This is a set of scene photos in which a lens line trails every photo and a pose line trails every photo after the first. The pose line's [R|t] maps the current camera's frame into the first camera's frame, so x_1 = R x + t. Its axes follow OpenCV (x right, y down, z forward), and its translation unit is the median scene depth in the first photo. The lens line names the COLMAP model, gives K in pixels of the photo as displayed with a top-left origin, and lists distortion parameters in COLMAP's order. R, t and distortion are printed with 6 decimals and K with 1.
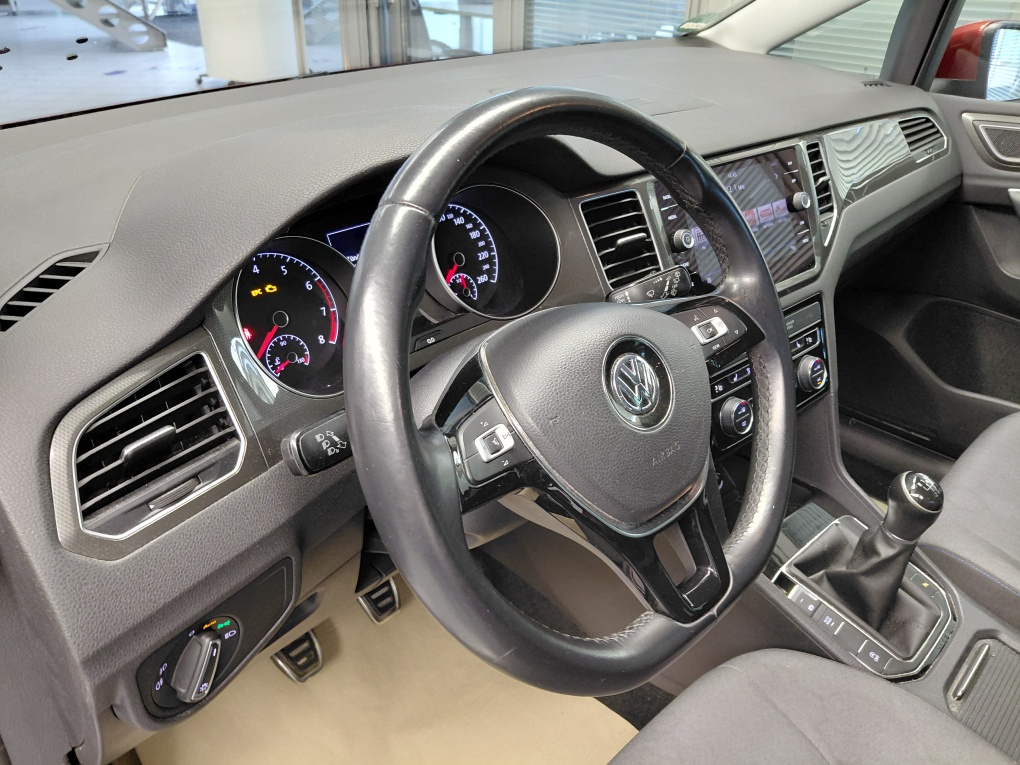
lens RADIAL K [[758.5, 0, 492.5], [0, 758.5, 393.0], [0, 0, 1]] dist [0.095408, -0.162023]
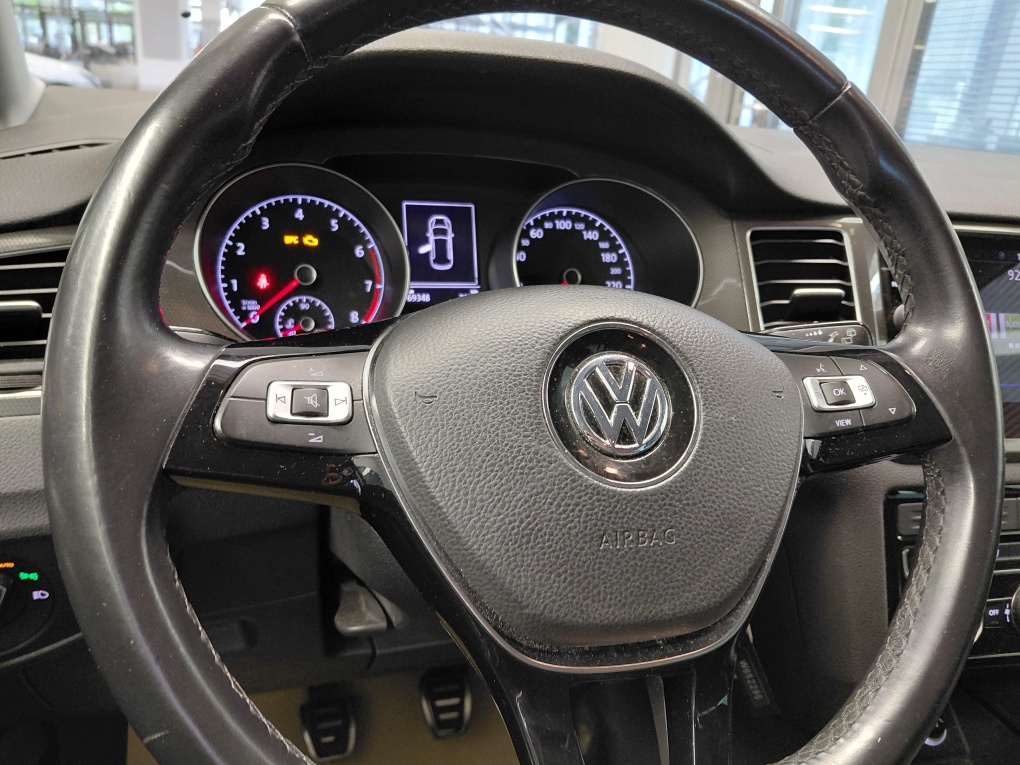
lens RADIAL K [[758.2, 0, 489.7], [0, 758.2, 379.9], [0, 0, 1]] dist [0.173168, -0.440675]
pose [[0.882247, 0.222655, -0.414806, 0.221130], [-0.301466, 0.943942, -0.134506, 0.051276], [0.361605, 0.243717, 0.899913, 0.287416]]
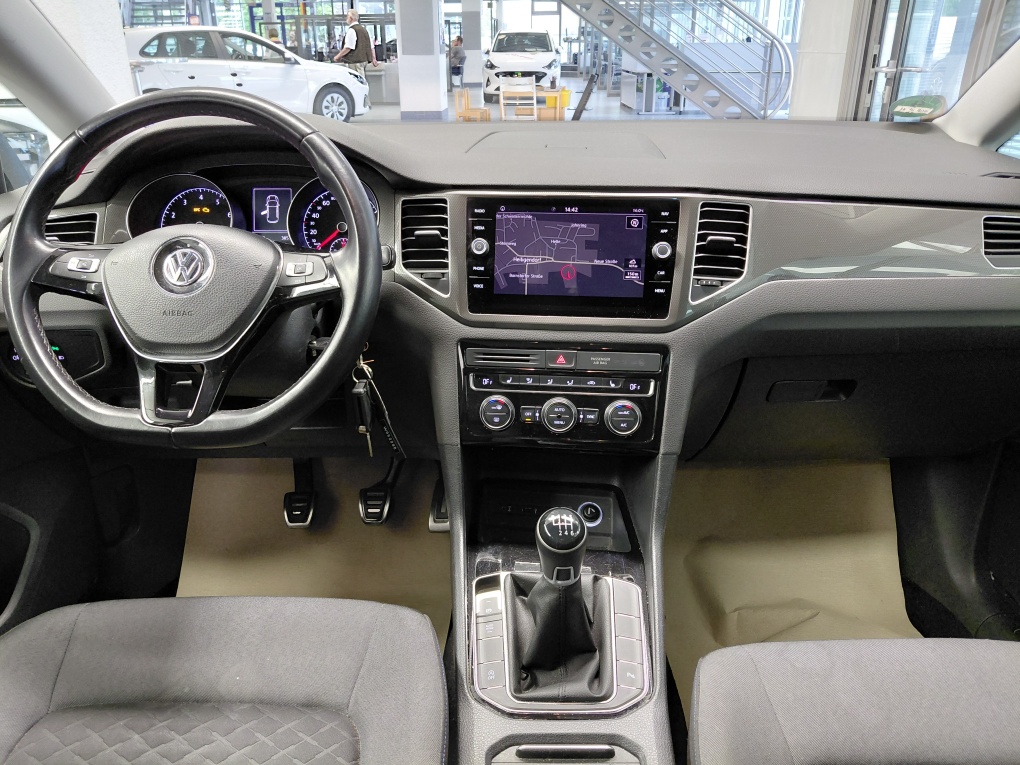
lens RADIAL K [[735.5, 0, 495.5], [0, 735.5, 369.0], [0, 0, 1]] dist [0.161398, -0.315777]
pose [[0.698090, 0.266067, -0.664740, 1.121775], [-0.355282, 0.934759, 0.001038, -0.030024], [0.621647, 0.235446, 0.747074, 0.196216]]
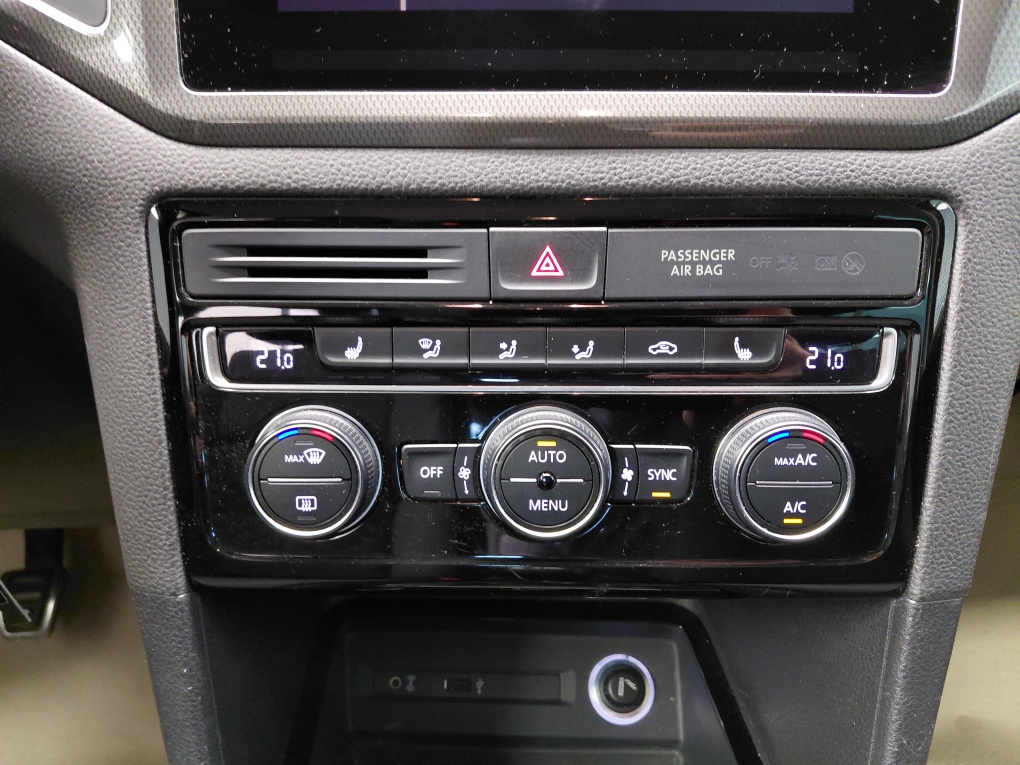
lens RADIAL K [[756.3, 0, 507.7], [0, 756.3, 392.1], [0, 0, 1]] dist [0.072204, -0.190936]
pose [[0.755135, 0.289062, -0.588400, 0.595293], [-0.323185, 0.945040, 0.049502, -0.039839], [0.570371, 0.152782, 0.807053, 0.883944]]
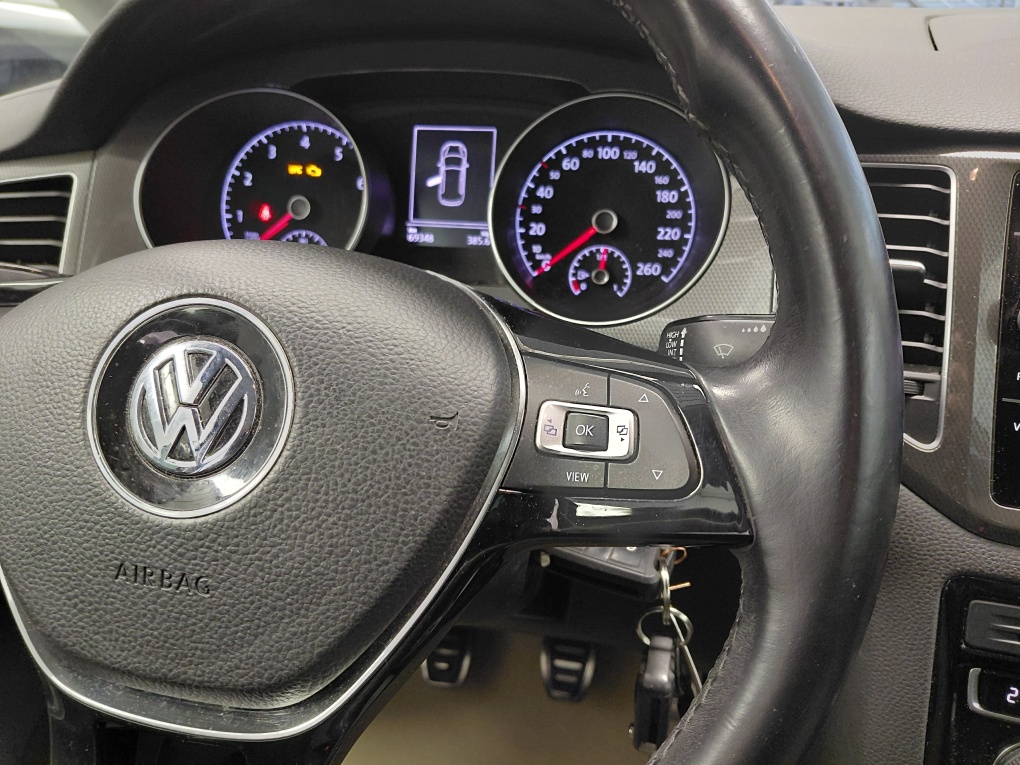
lens RADIAL K [[766.3, 0, 510.0], [0, 766.3, 382.5], [0, 0, 1]] dist [0.077288, -0.200402]
pose [[0.573301, 0.369108, -0.731495, 0.406184], [-0.412609, 0.901374, 0.131450, -0.105372], [0.707870, 0.226461, 0.669056, 0.542263]]
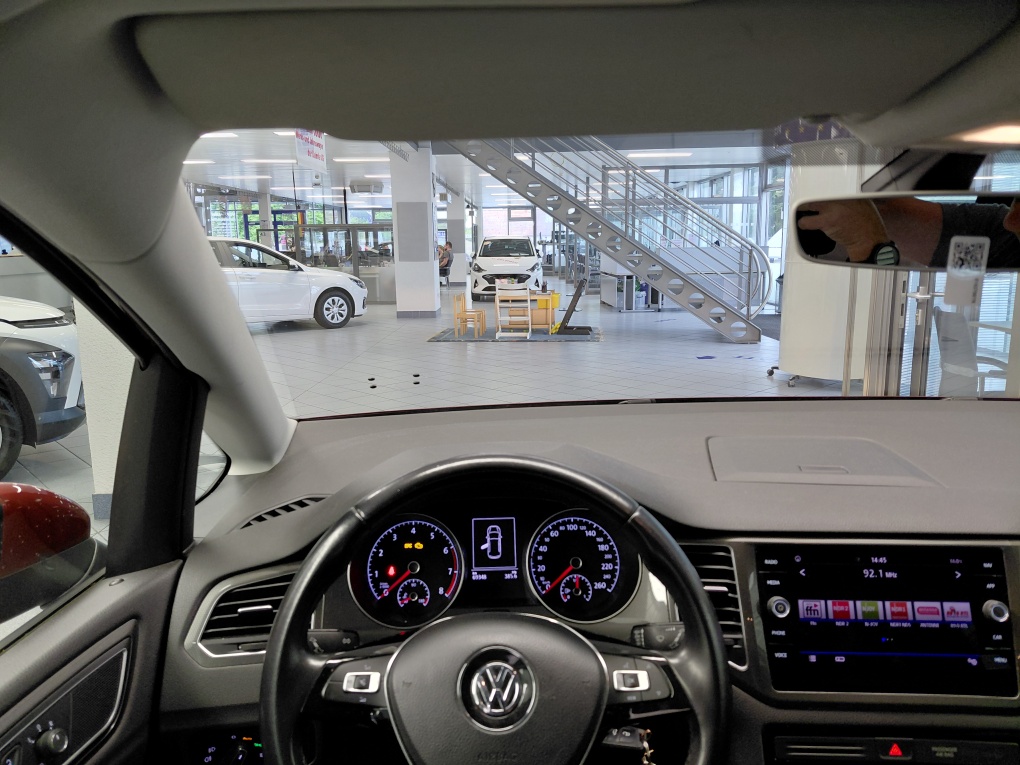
lens RADIAL K [[734.2, 0, 505.9], [0, 734.2, 374.2], [0, 0, 1]] dist [0.169523, -0.391817]
pose [[0.731929, 0.095637, -0.674635, 0.642059], [-0.333204, 0.913879, -0.231950, -0.134638], [0.594352, 0.394562, 0.700761, -0.037302]]
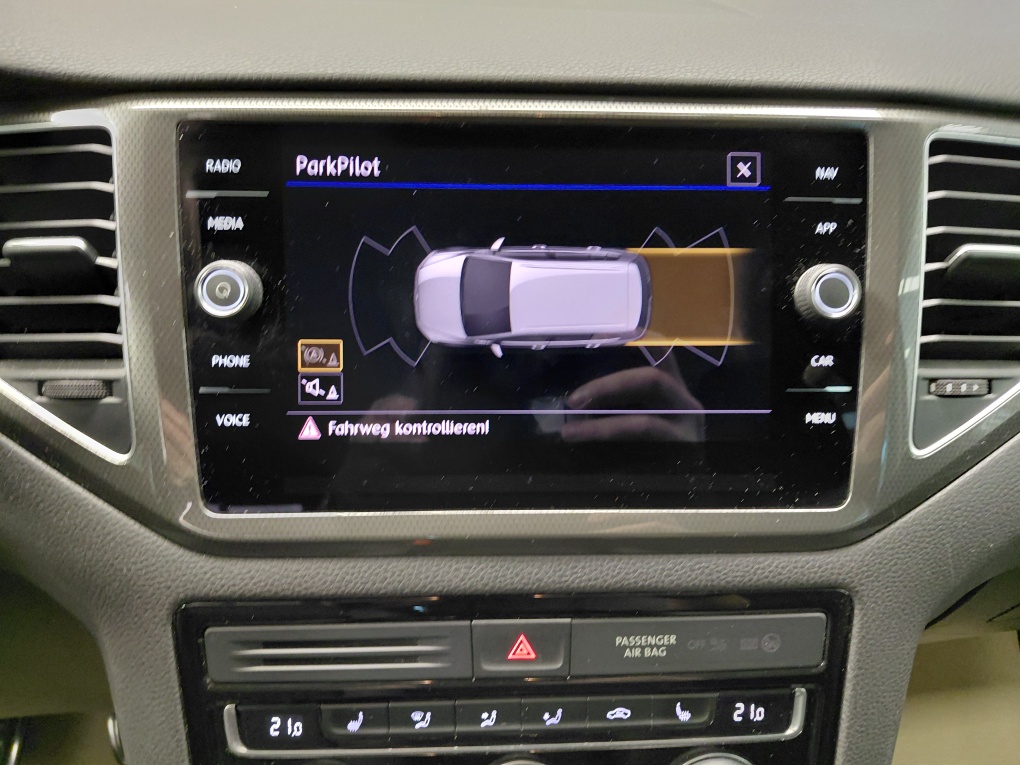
lens RADIAL K [[749.9, 0, 510.0], [0, 749.9, 382.5], [0, 0, 1]] dist [0.129942, -0.309111]
pose [[0.799790, 0.273199, -0.534508, 0.566019], [-0.312803, 0.949660, 0.017342, -0.211091], [0.512338, 0.153326, 0.844986, 0.799986]]
